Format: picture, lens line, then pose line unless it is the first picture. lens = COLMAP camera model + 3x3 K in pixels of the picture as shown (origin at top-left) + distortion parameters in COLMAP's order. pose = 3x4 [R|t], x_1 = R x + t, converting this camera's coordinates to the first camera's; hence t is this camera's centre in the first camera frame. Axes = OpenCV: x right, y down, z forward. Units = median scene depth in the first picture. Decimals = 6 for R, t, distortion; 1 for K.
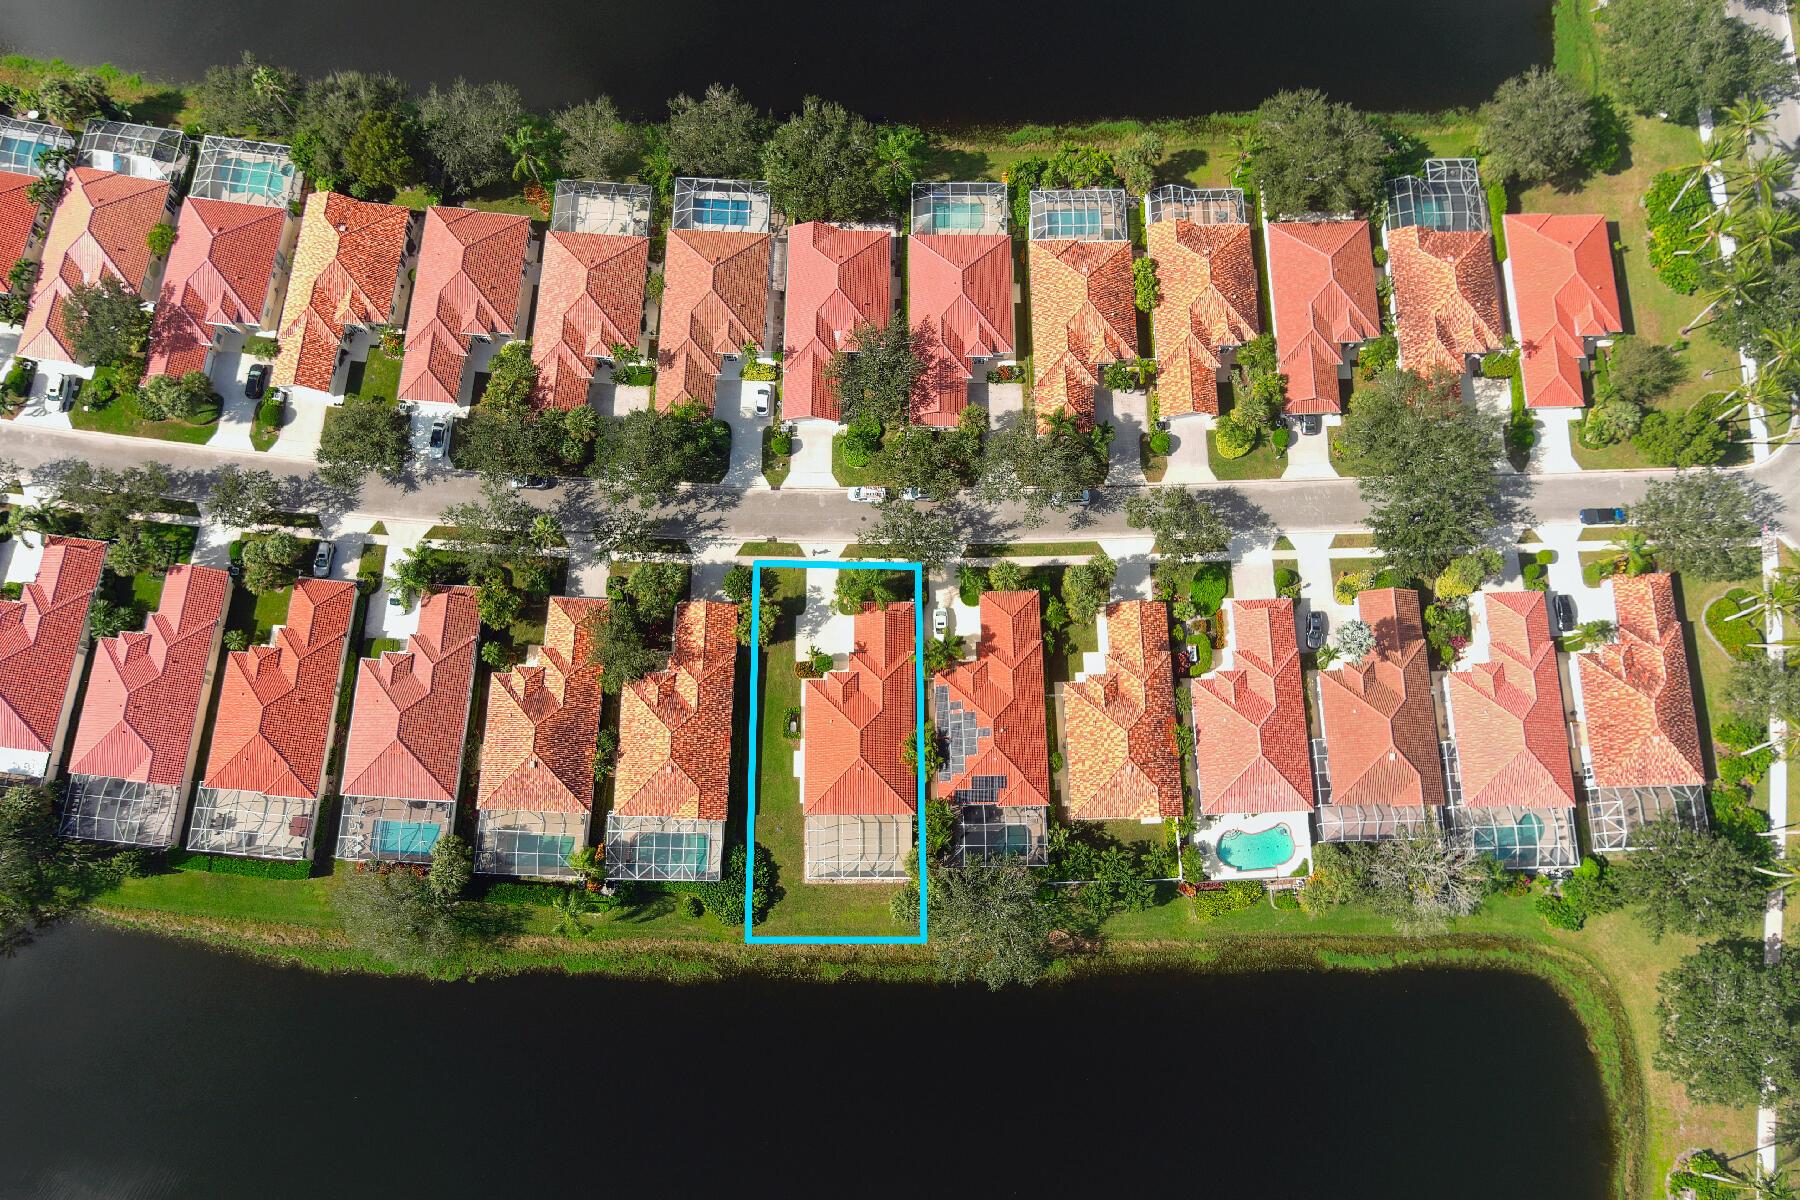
lens RADIAL K [[1435.6, 0, 900.0], [0, 1435.6, 600.0], [0, 0, 1]] dist [0.000558, 0.000319]
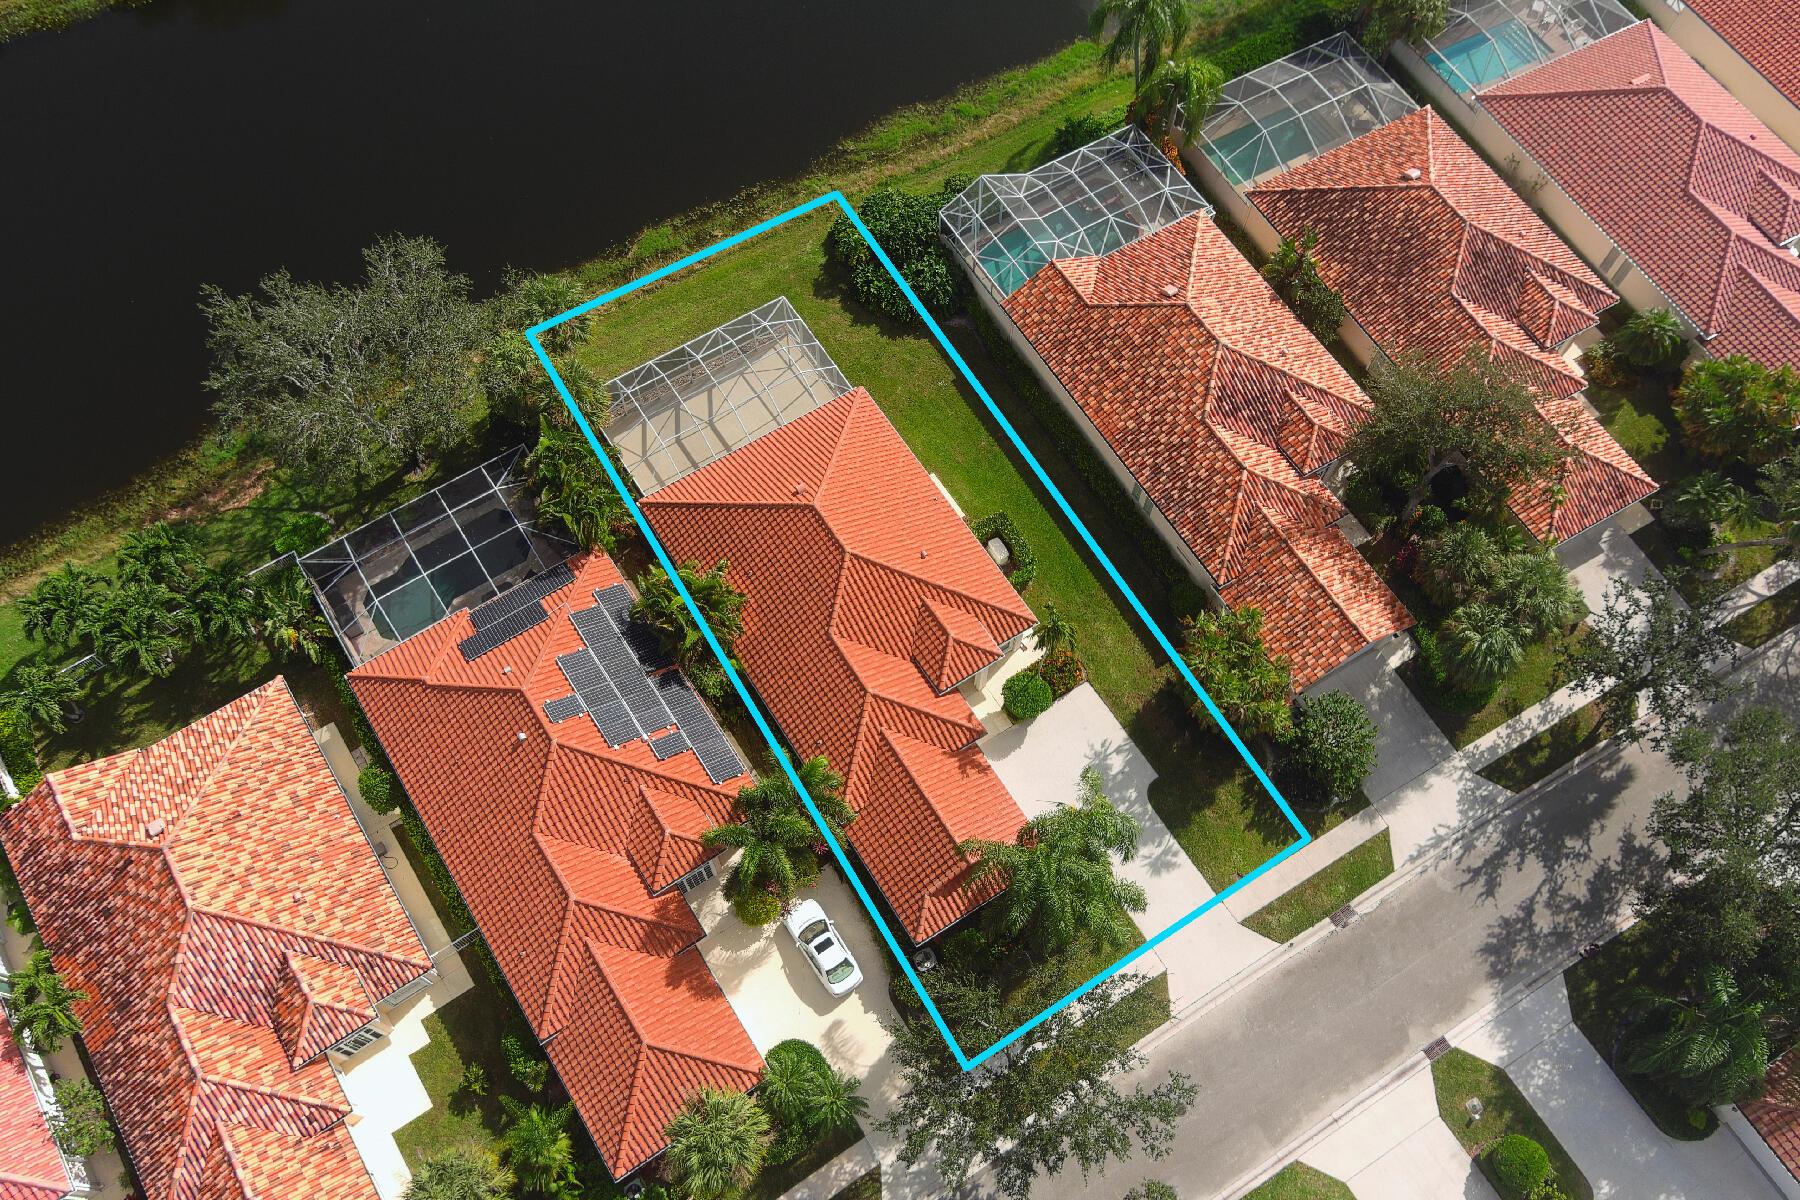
lens RADIAL K [[1403.0, 0, 900.0], [0, 1403.0, 600.0], [0, 0, 1]] dist [0.008082, 0.002349]
pose [[-0.845450, 0.468318, -0.256695, 0.062241], [-0.524238, -0.636021, 0.566261, -0.137212], [0.101927, 0.613315, 0.783234, 0.674789]]
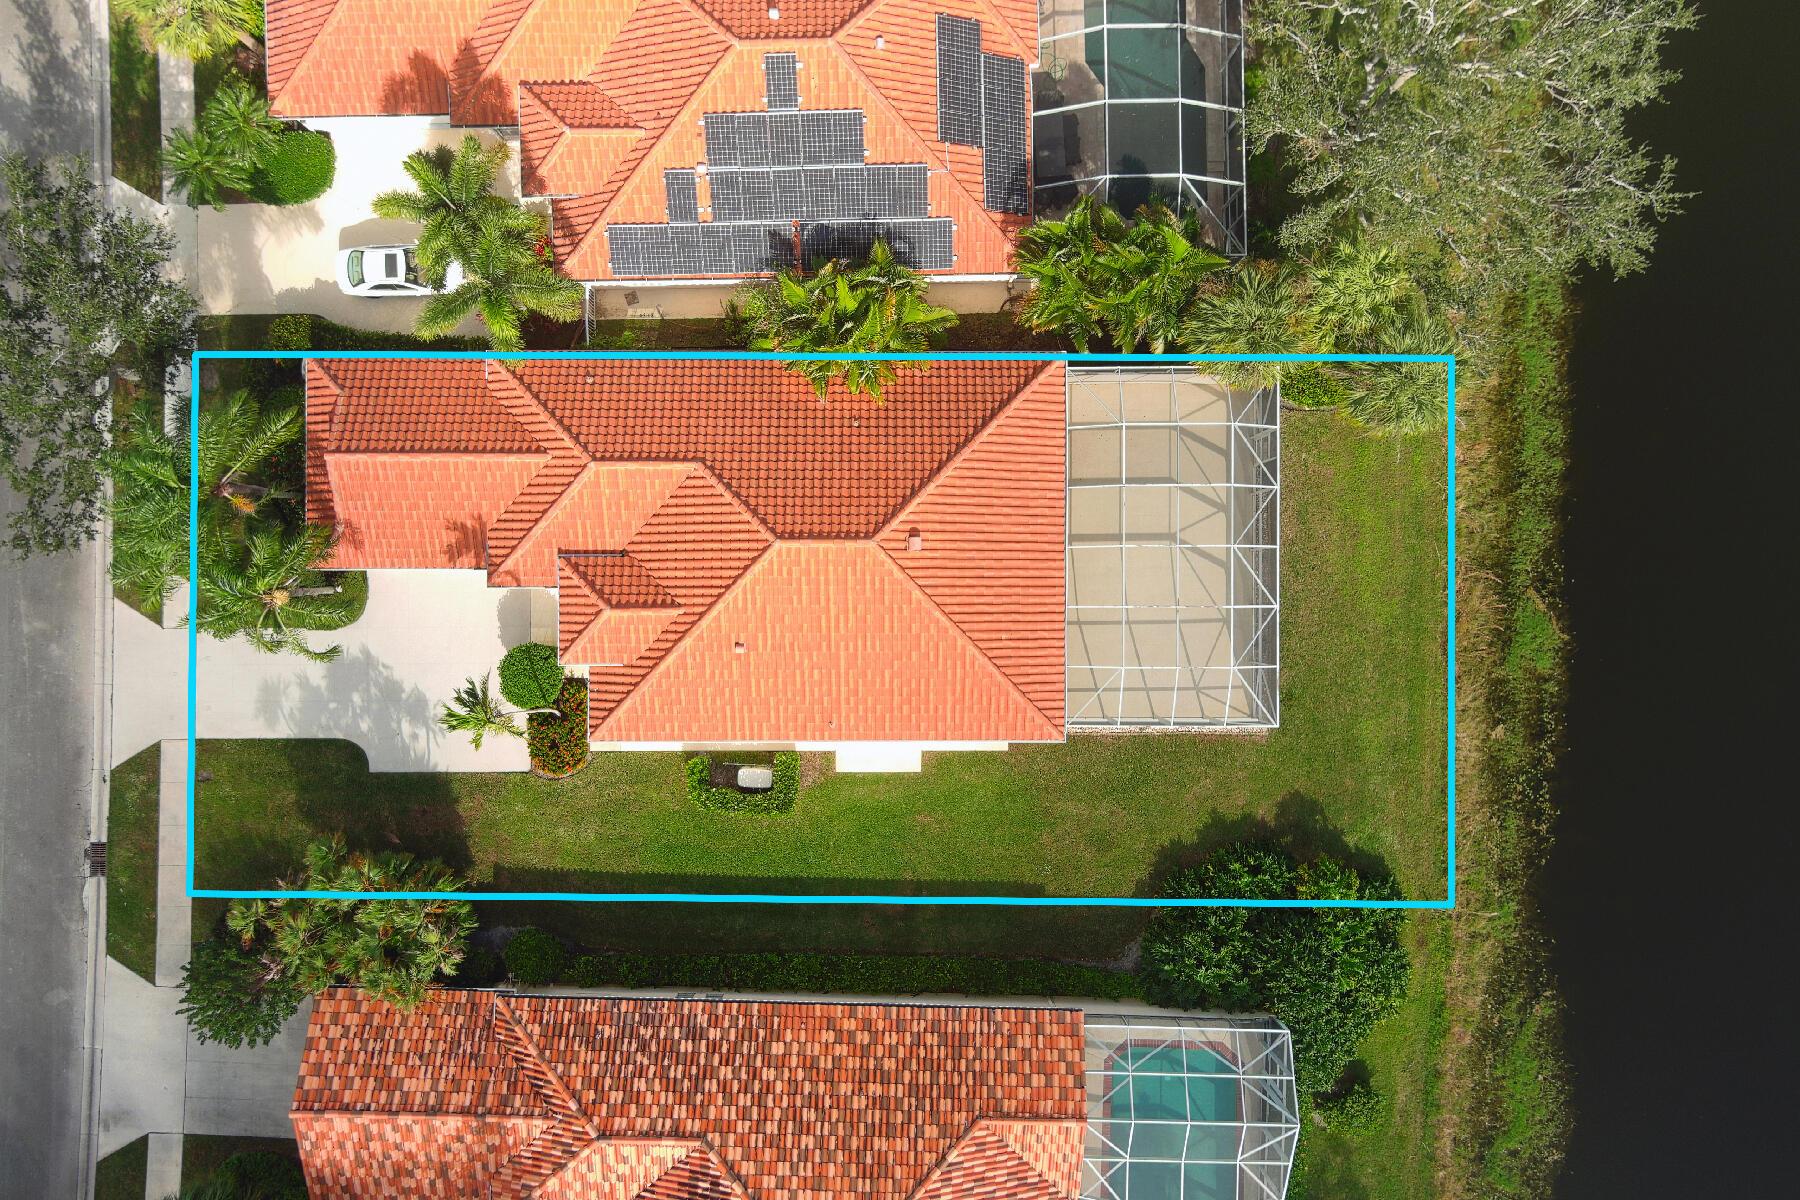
lens RADIAL K [[1435.6, 0, 900.0], [0, 1435.6, 600.0], [0, 0, 1]] dist [0.000558, 0.000319]
pose [[0.003418, -0.999839, -0.017624, -0.032450], [0.970995, -0.000895, 0.239099, 0.047228], [-0.239076, -0.017930, 0.970835, 0.700864]]
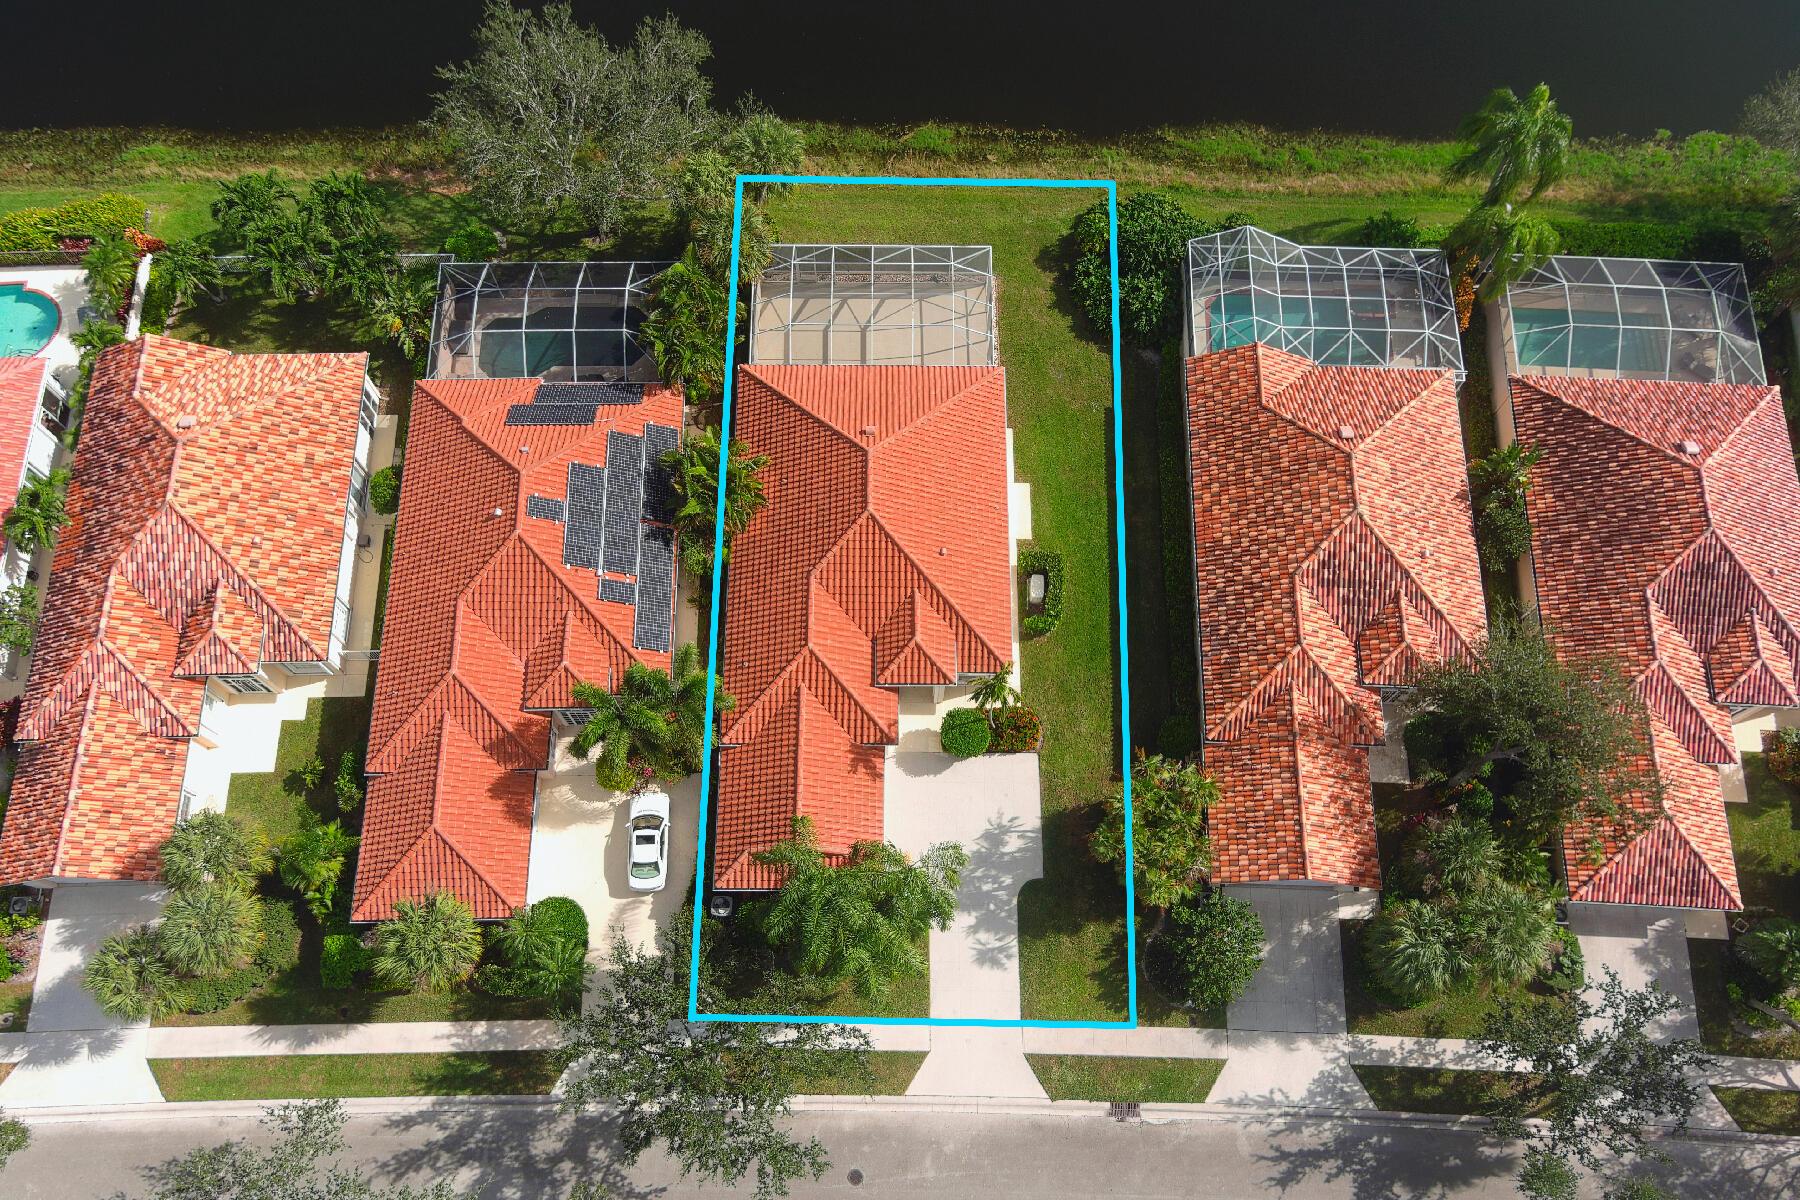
lens RADIAL K [[1403.0, 0, 900.0], [0, 1403.0, 600.0], [0, 0, 1]] dist [0.008082, 0.002349]
pose [[-0.999627, -0.015205, -0.022671, -0.026900], [-0.000748, -0.814932, 0.579556, -0.139312], [-0.027288, 0.579357, 0.814617, 0.675862]]
